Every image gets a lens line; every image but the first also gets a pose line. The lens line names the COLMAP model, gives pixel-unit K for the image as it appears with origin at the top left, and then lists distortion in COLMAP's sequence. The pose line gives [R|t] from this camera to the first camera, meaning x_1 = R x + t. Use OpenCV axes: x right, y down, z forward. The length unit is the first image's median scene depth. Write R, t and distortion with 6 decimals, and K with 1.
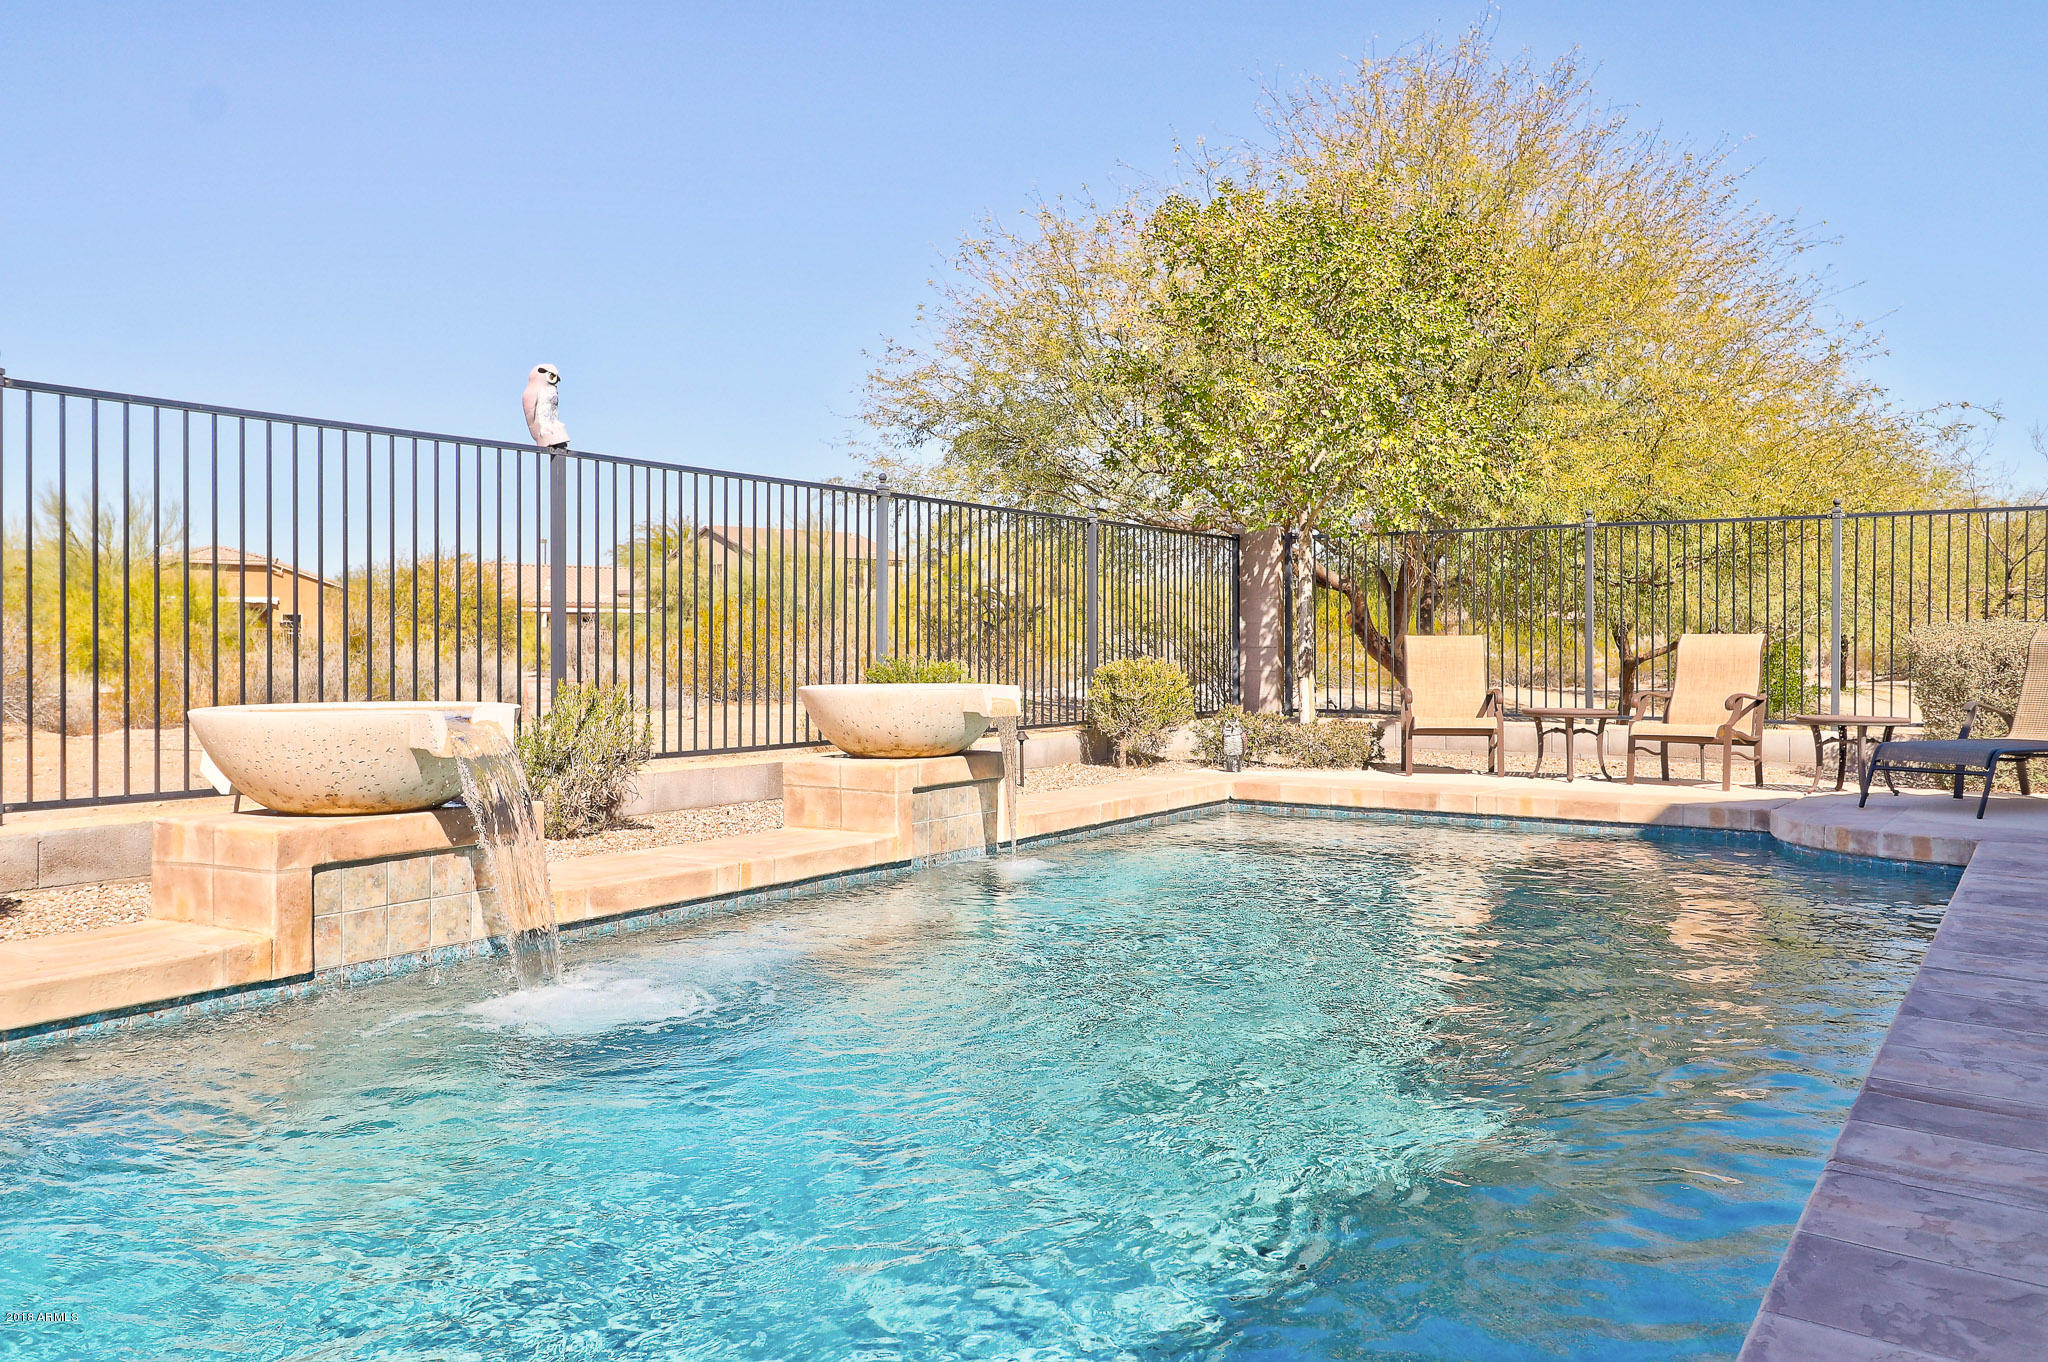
lens RADIAL K [[1601.0, 0, 1024.8], [0, 1601.0, 675.3], [0, 0, 1]] dist [0.016271, 0.001276]
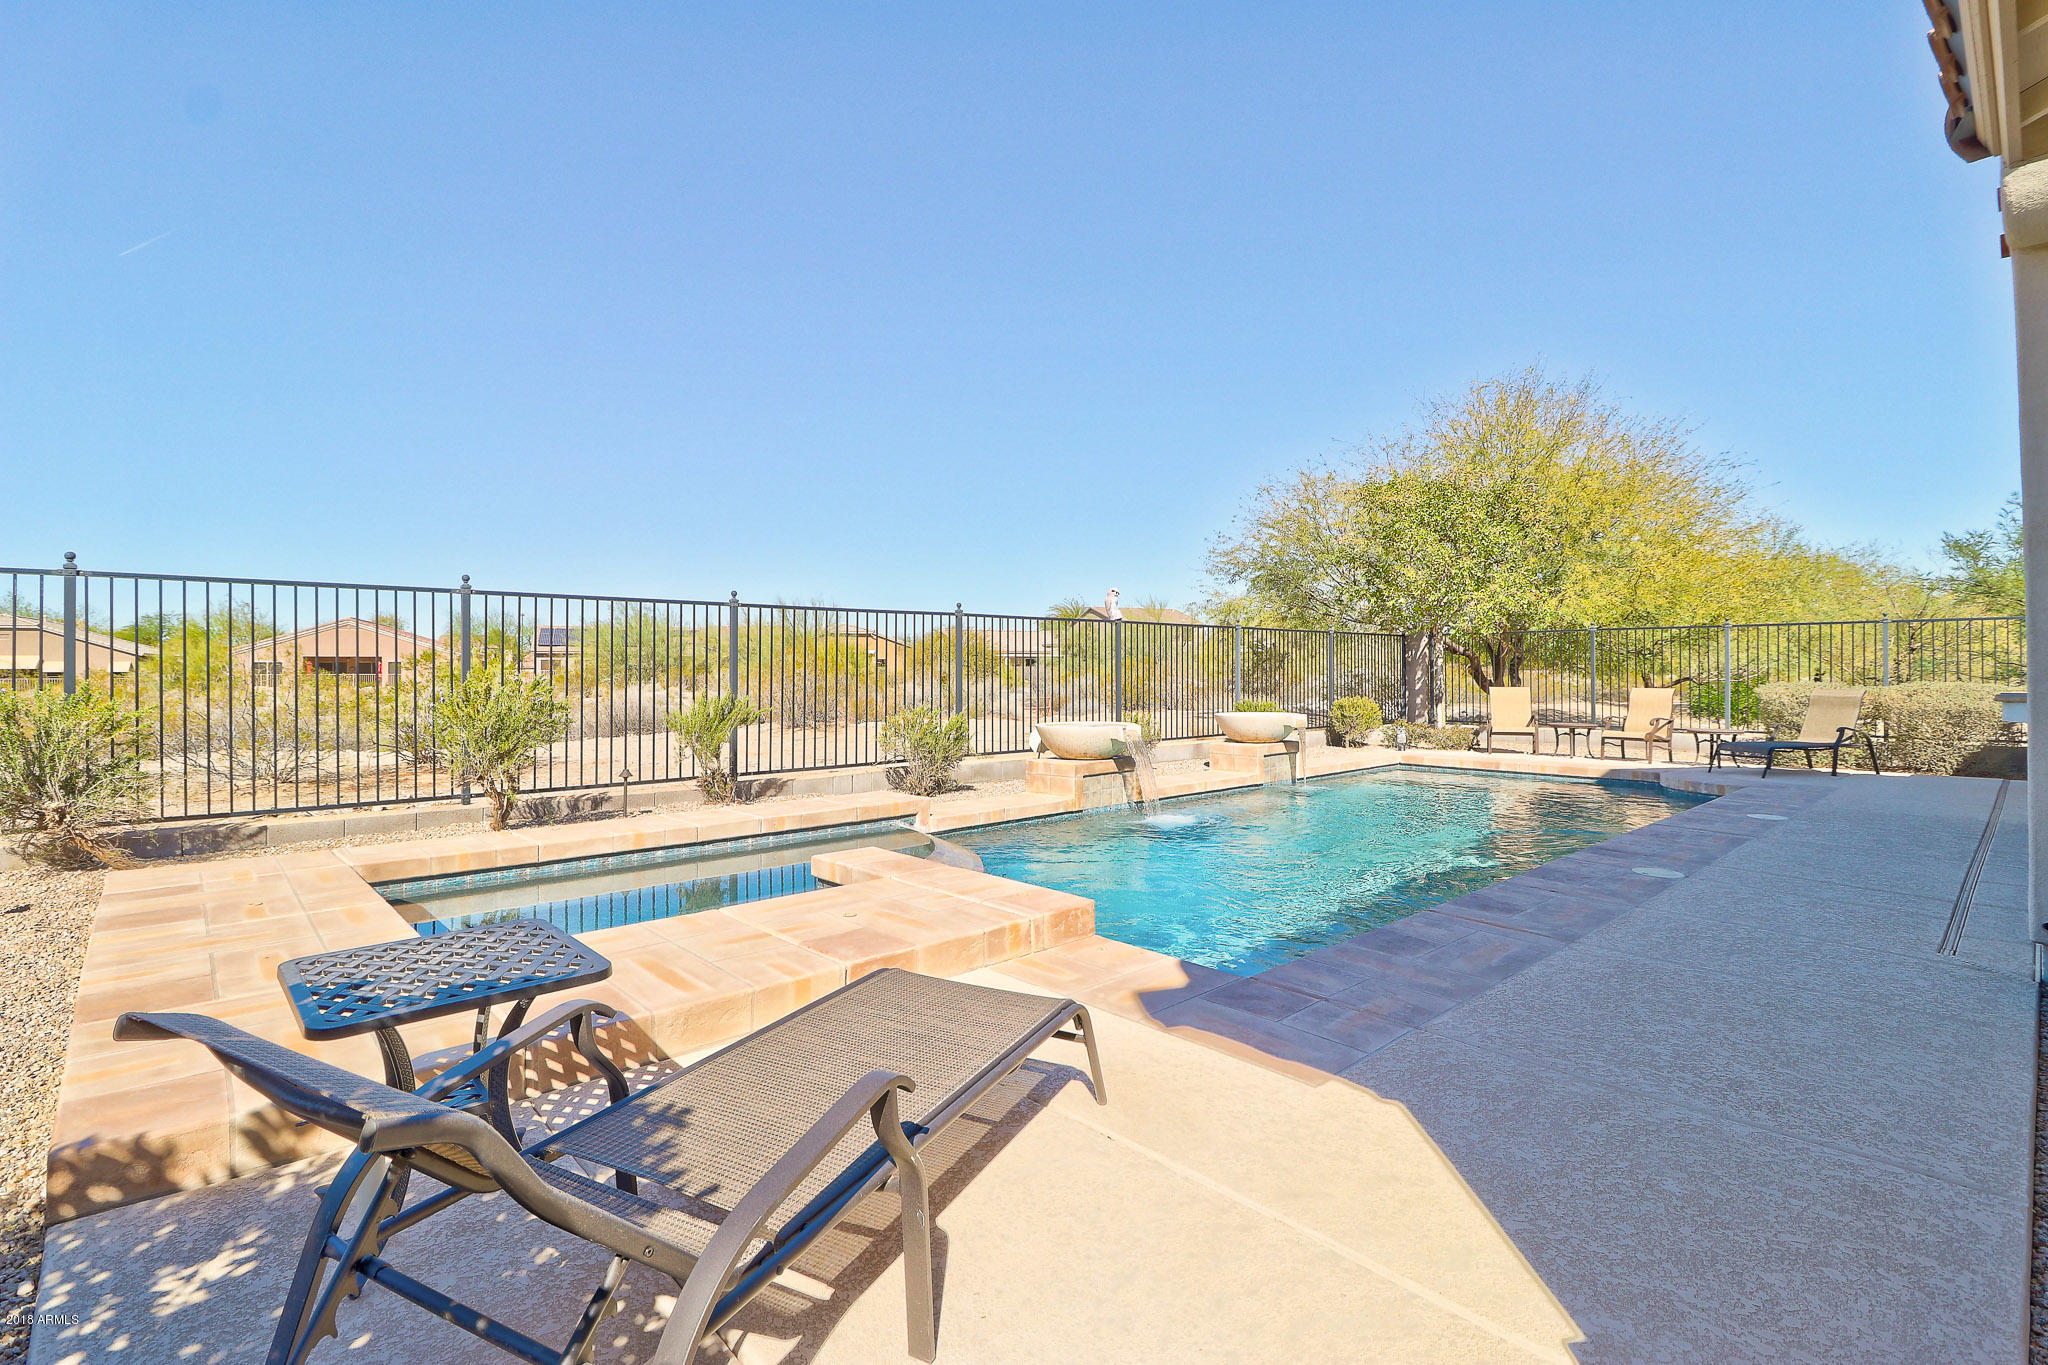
lens RADIAL K [[949.1, 0, 1016.4], [0, 949.1, 664.6], [0, 0, 1]] dist [-0.004672, -0.010318]
pose [[0.965901, -0.004762, -0.258869, -0.037782], [-0.001702, 0.999693, -0.024739, -0.022130], [0.258907, 0.024336, 0.965596, -0.352997]]
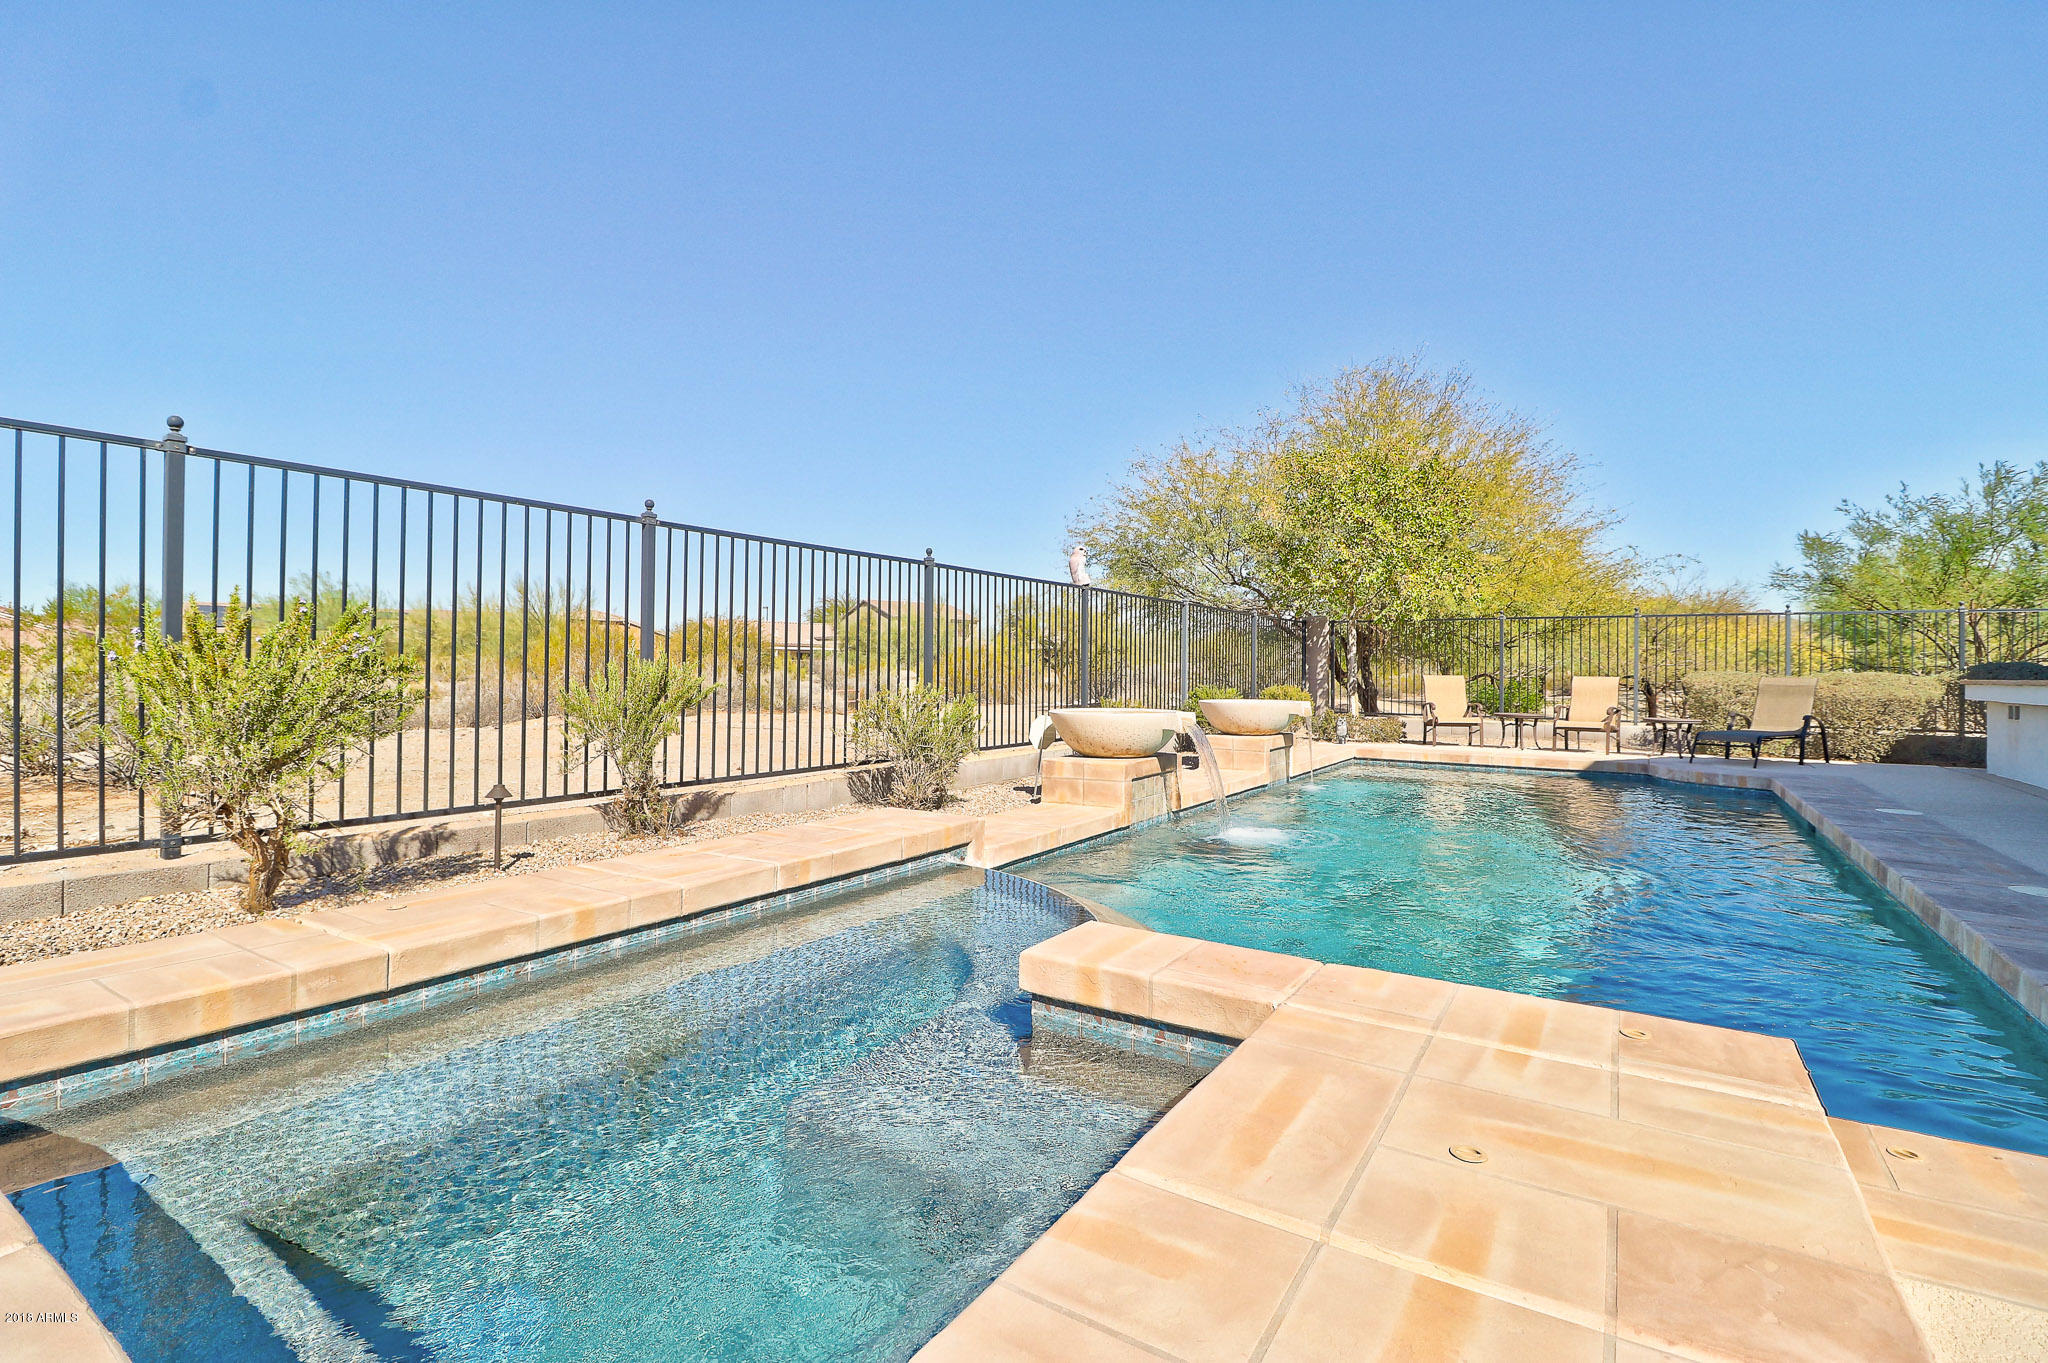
lens RADIAL K [[949.1, 0, 1008.6], [0, 949.1, 670.1], [0, 0, 1]] dist [-0.004672, -0.010318]
pose [[0.999946, 0.008332, -0.006284, -0.262408], [-0.008442, 0.999807, -0.017757, -0.005891], [0.006135, 0.017809, 0.999823, -0.163146]]
